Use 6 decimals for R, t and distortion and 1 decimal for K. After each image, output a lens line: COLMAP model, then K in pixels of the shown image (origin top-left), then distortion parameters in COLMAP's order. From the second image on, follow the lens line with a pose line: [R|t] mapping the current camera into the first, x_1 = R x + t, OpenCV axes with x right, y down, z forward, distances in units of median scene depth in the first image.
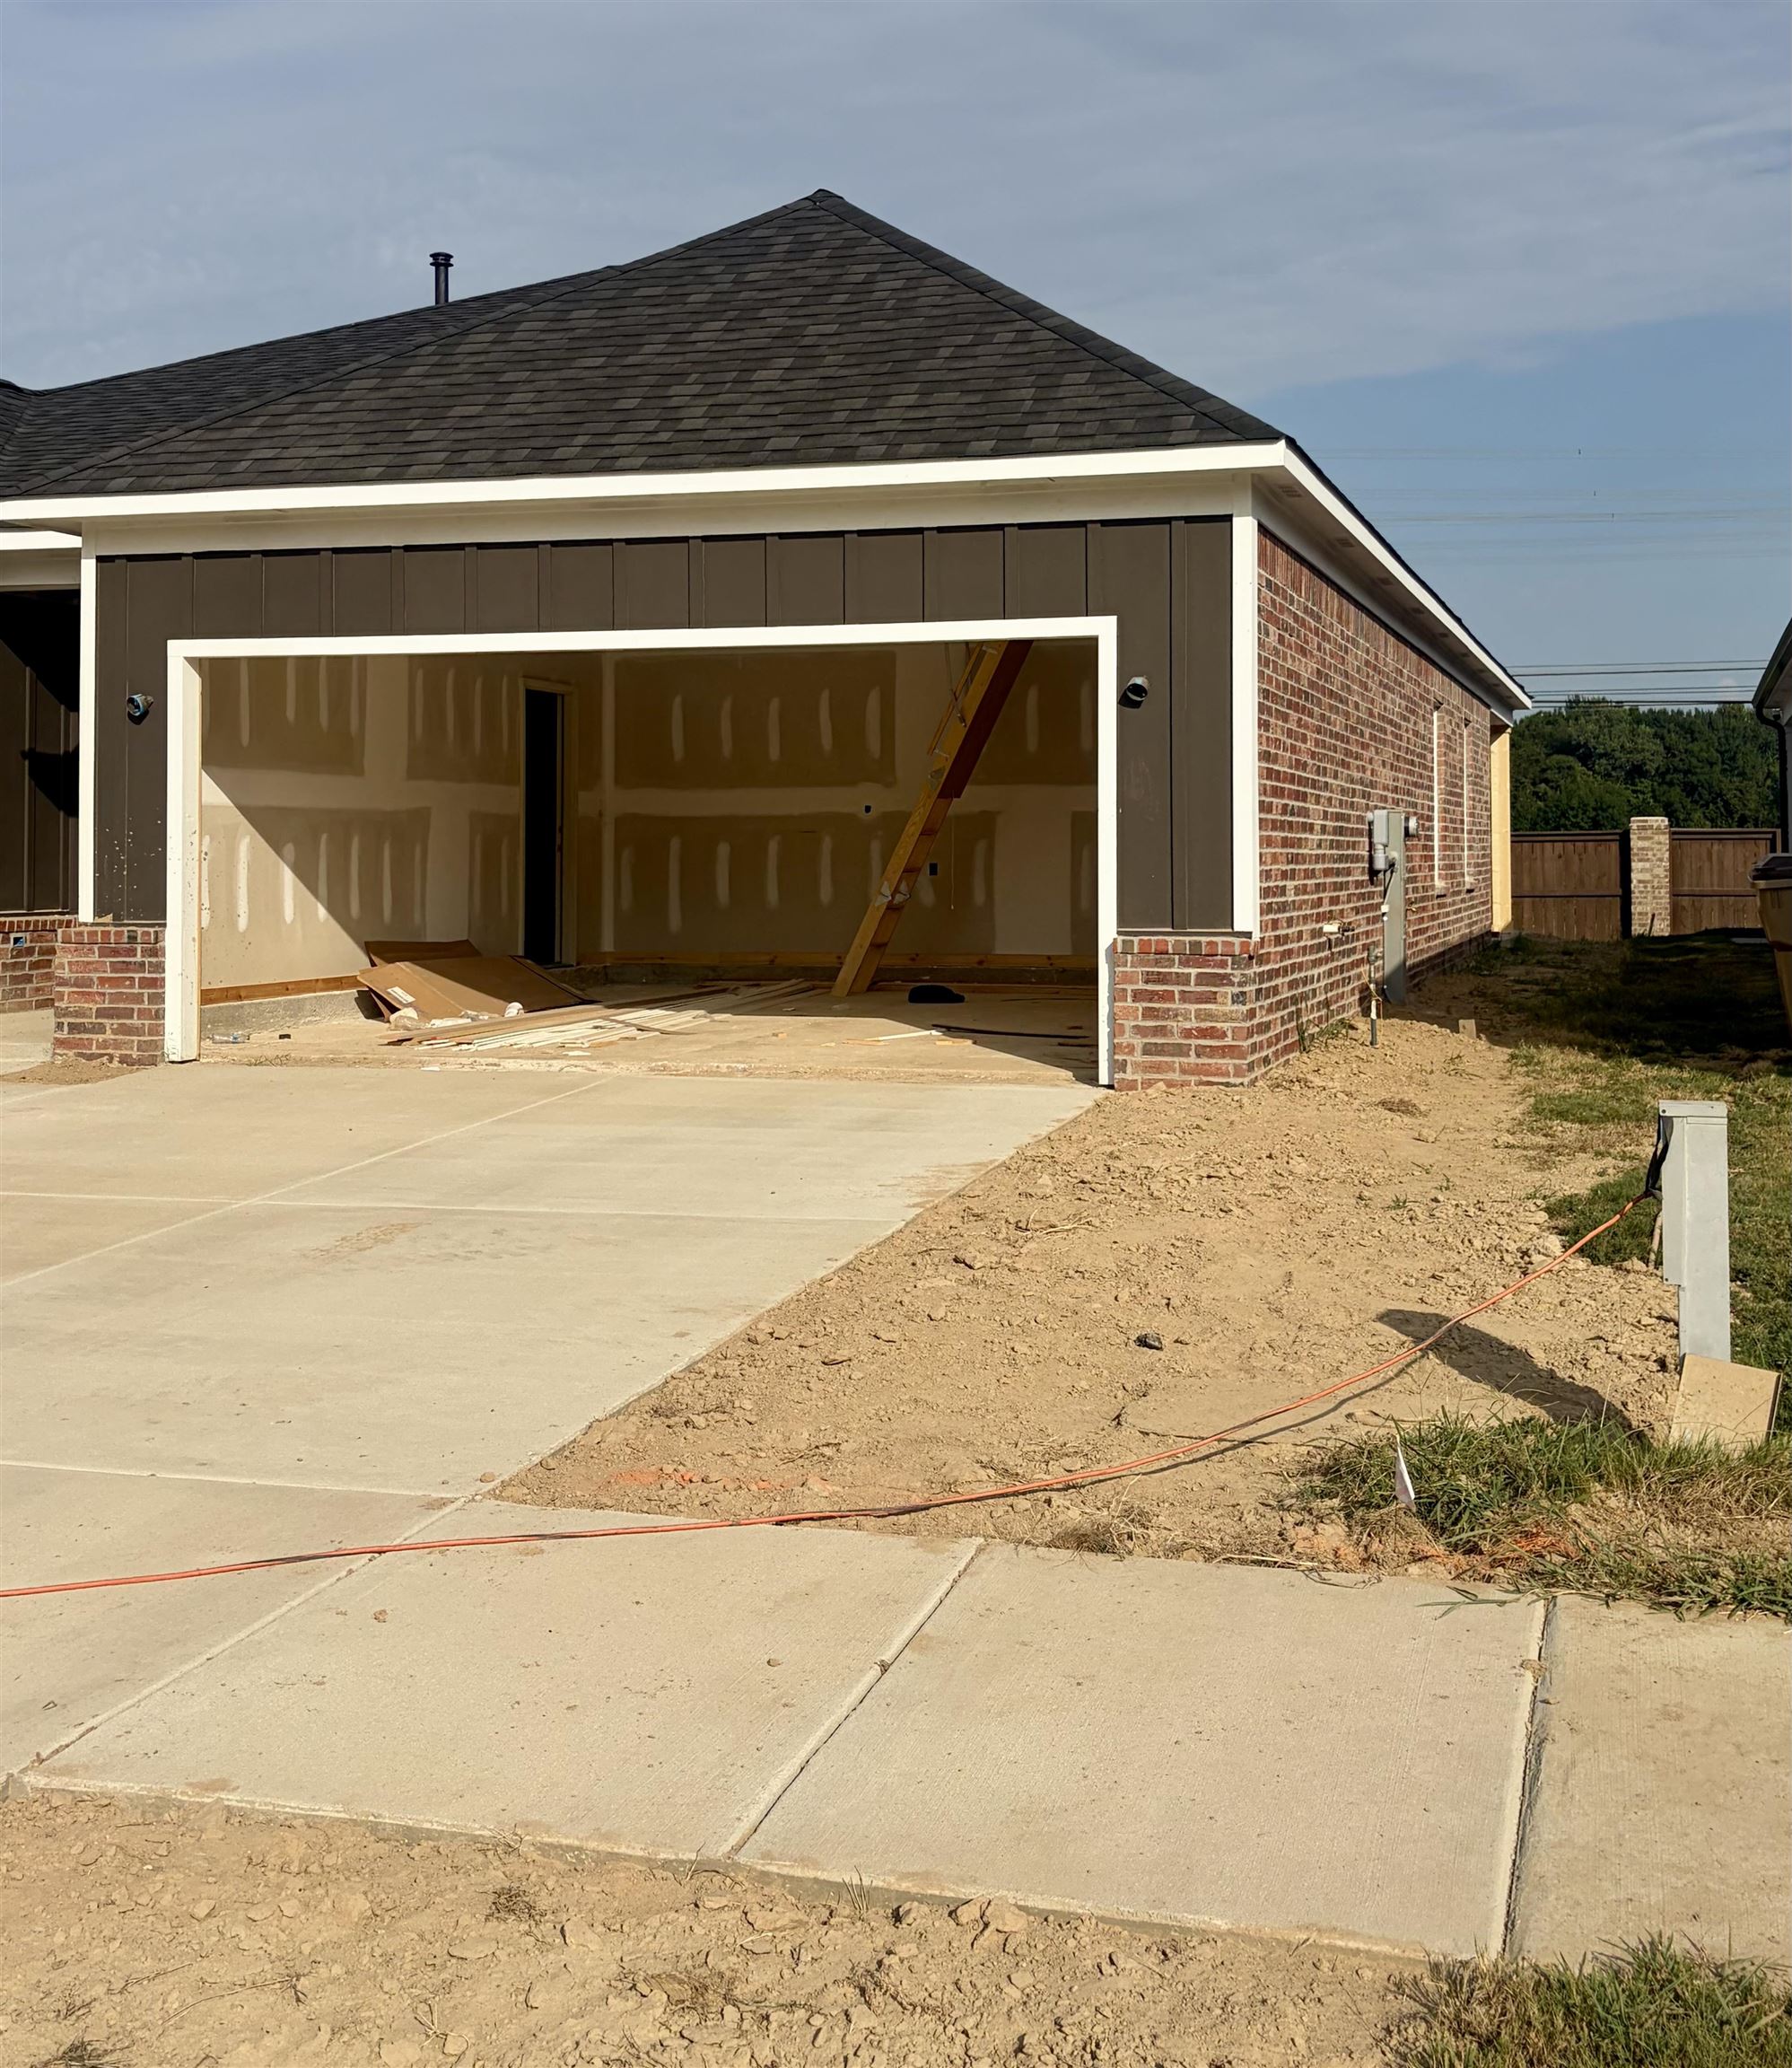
lens RADIAL K [[2450.2, 0, 987.0], [0, 2450.2, 768.0], [0, 0, 1]] dist [0.156886, -0.619045]
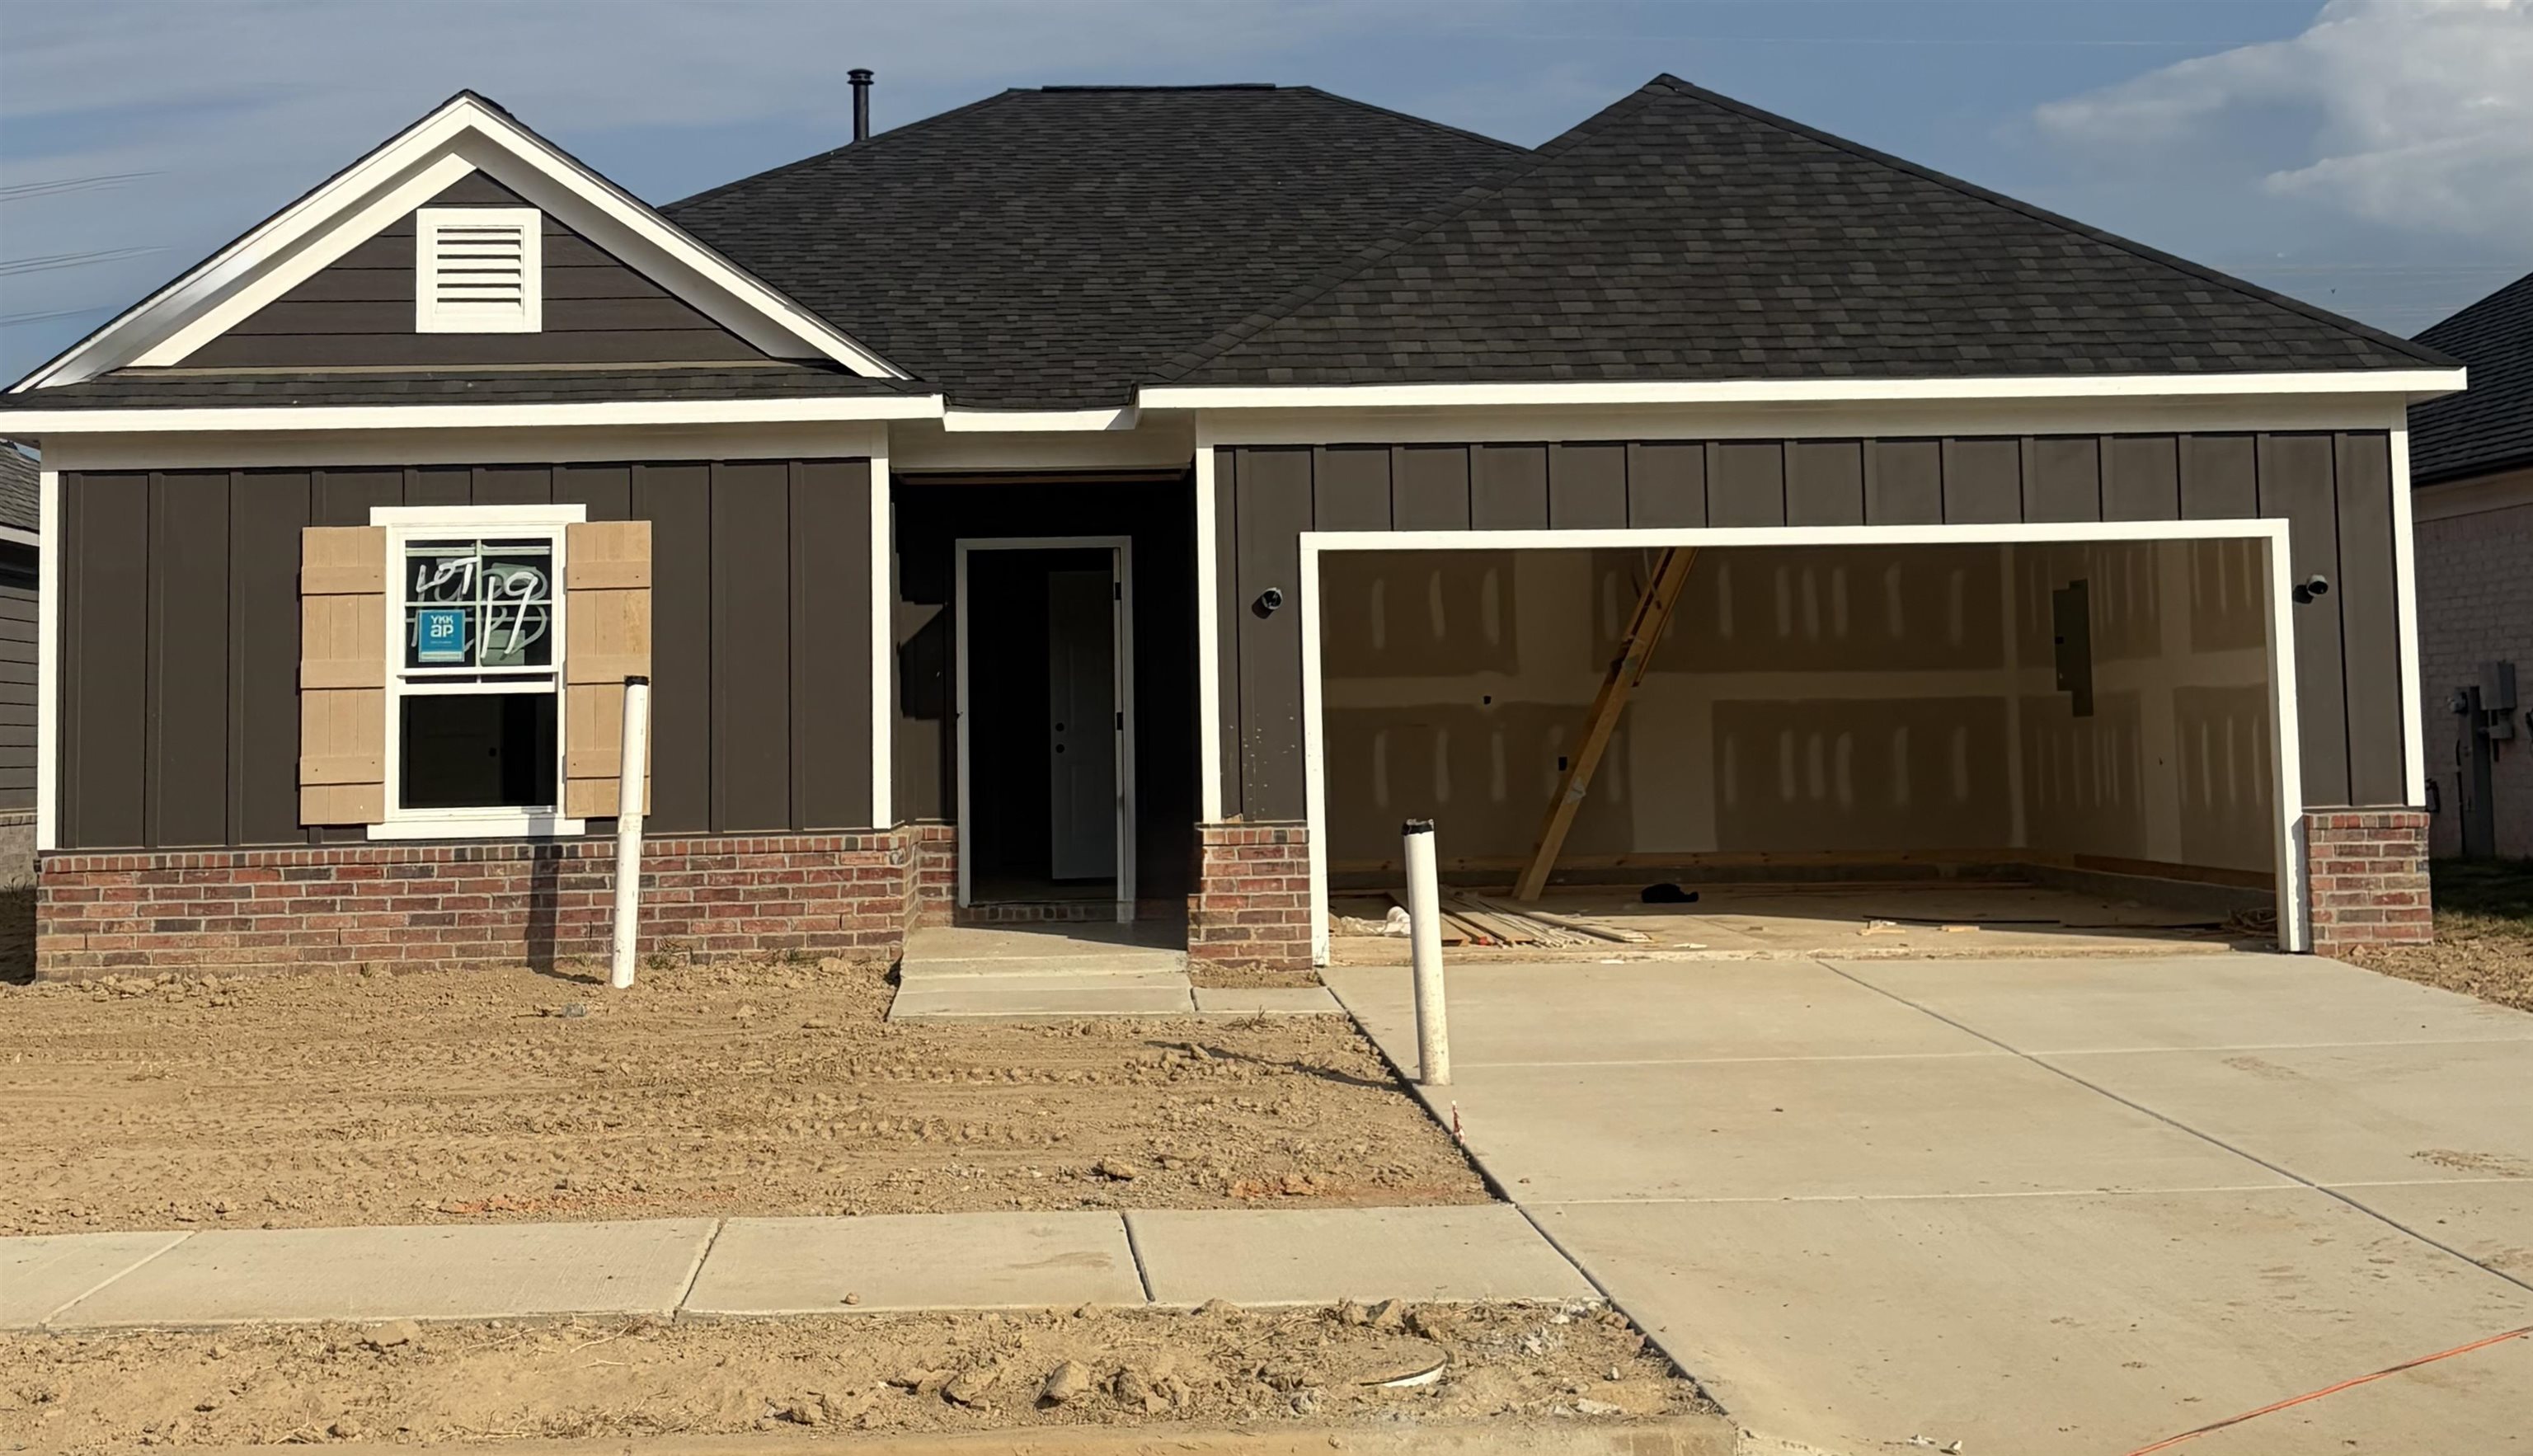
lens RADIAL K [[3271.4, 0, 1202.6], [0, 3271.4, 455.0], [0, 0, 1]] dist [0.236526, -0.968033]
pose [[0.950859, 0.011225, 0.309420, -0.775793], [0.006709, 0.998361, -0.056835, -0.008705], [-0.309551, 0.056118, 0.949226, -0.225882]]
